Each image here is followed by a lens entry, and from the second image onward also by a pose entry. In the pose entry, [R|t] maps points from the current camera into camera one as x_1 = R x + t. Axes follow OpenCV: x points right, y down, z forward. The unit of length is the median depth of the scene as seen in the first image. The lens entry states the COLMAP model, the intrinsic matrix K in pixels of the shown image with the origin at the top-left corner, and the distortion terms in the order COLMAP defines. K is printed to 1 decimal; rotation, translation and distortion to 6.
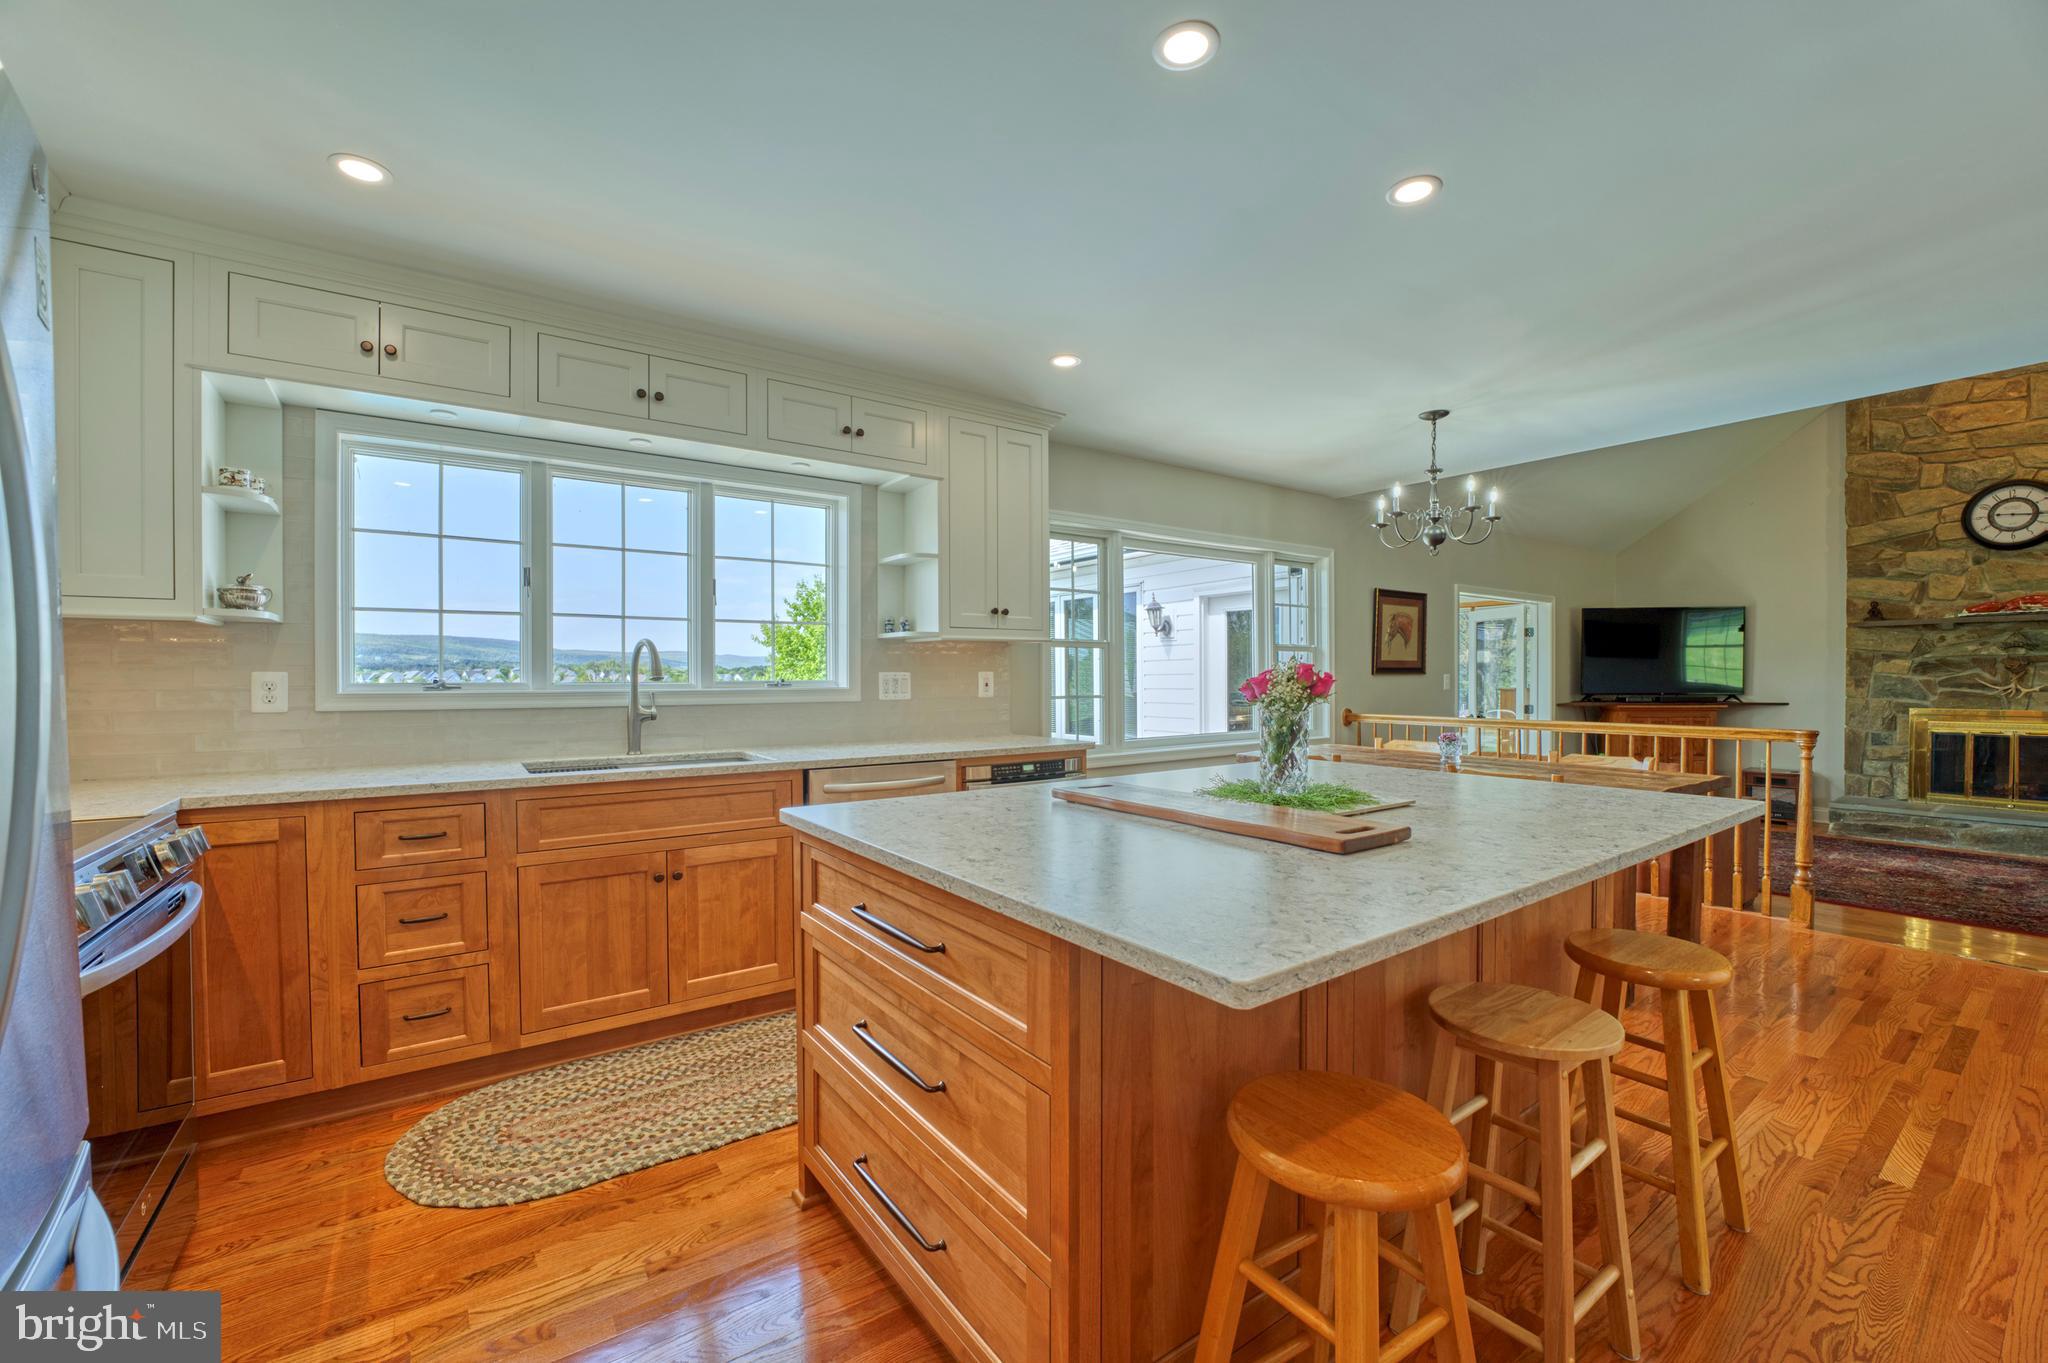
lens RADIAL K [[824.7, 0, 1025.0], [0, 824.7, 691.9], [0, 0, 1]] dist [-0.018369, -0.000272]
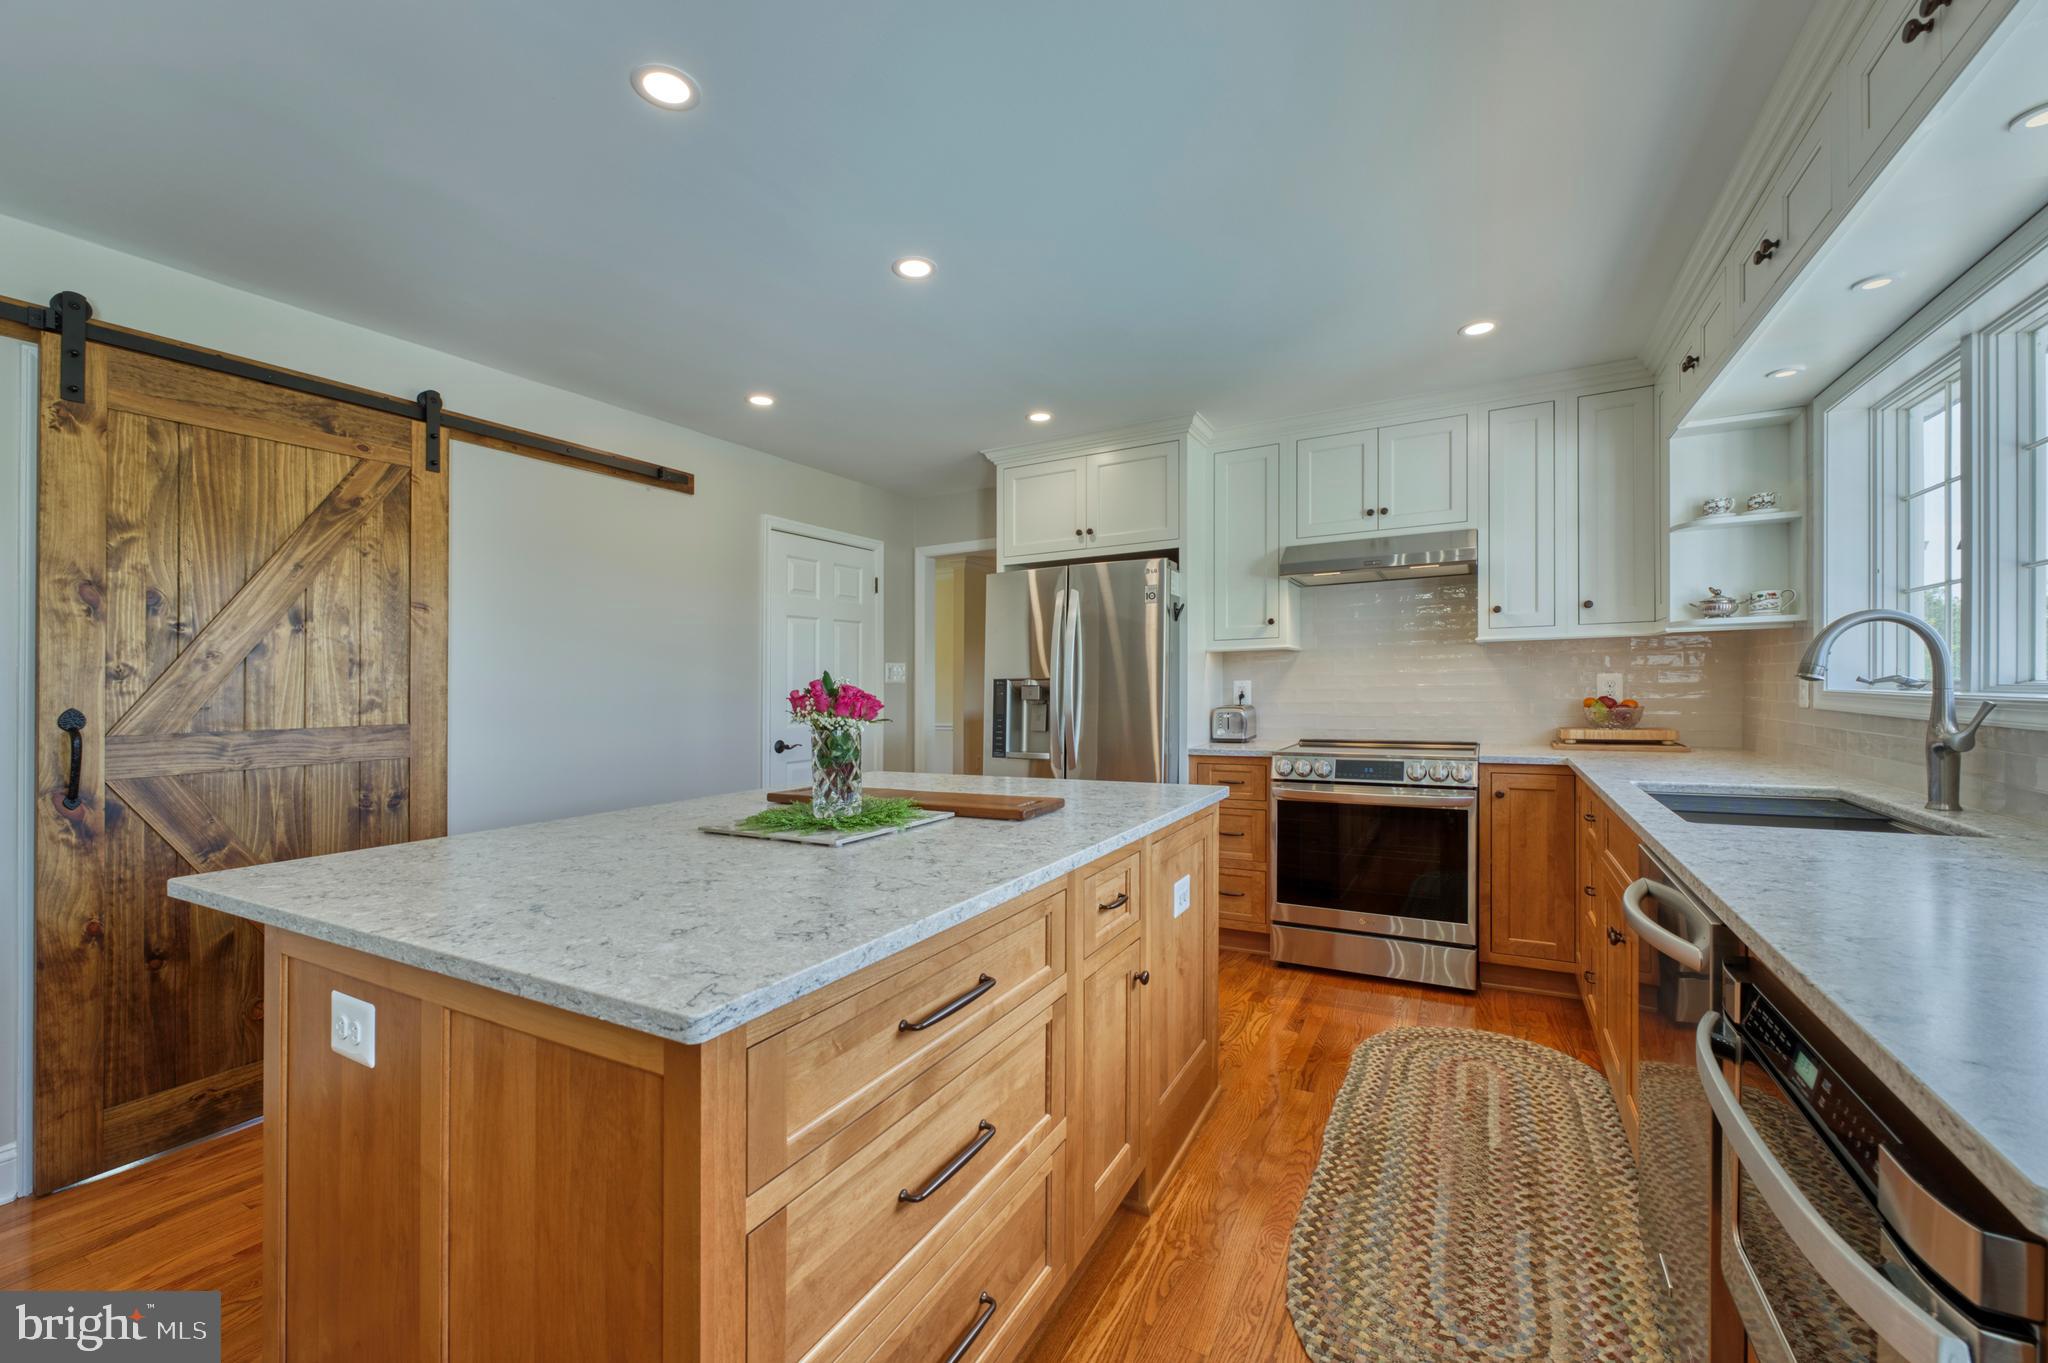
lens RADIAL K [[824.7, 0, 1001.6], [0, 824.7, 671.6], [0, 0, 1]] dist [-0.018369, -0.000272]
pose [[-0.913726, 0.012565, -0.406137, 0.305992], [0.015264, 0.999878, -0.003406, -0.023827], [0.406045, -0.009311, -0.913806, 1.134883]]
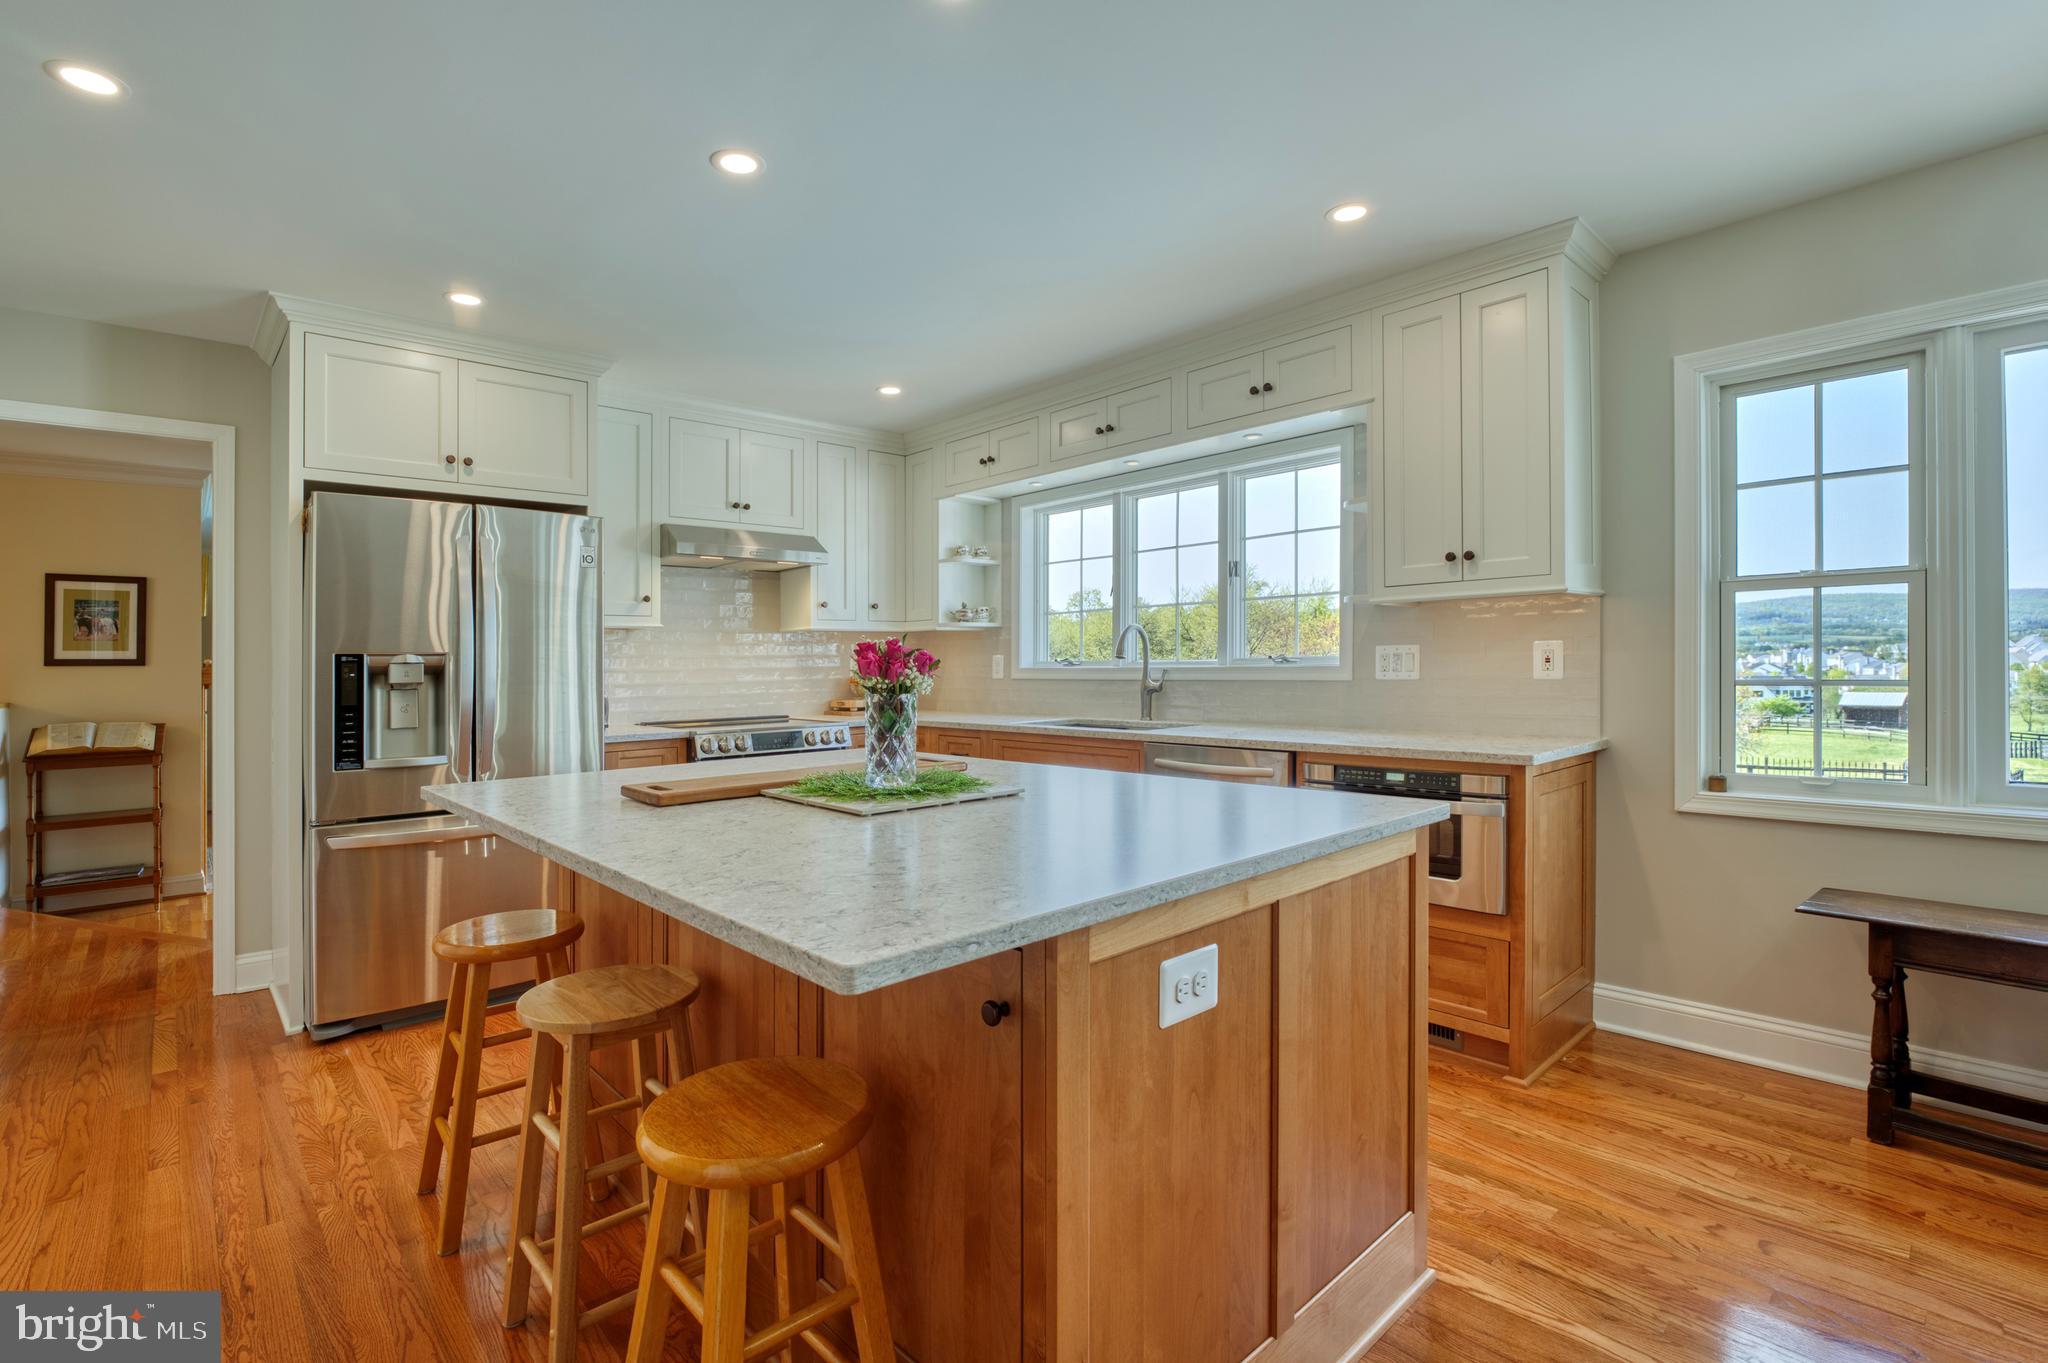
lens RADIAL K [[952.7, 0, 1019.9], [0, 952.7, 665.9], [0, 0, 1]] dist [-0.003591, -0.000413]
pose [[0.120181, 0.006206, -0.992733, 0.815057], [-0.001426, 0.999981, 0.006078, -0.010098], [0.992751, 0.000685, 0.120188, 0.591469]]
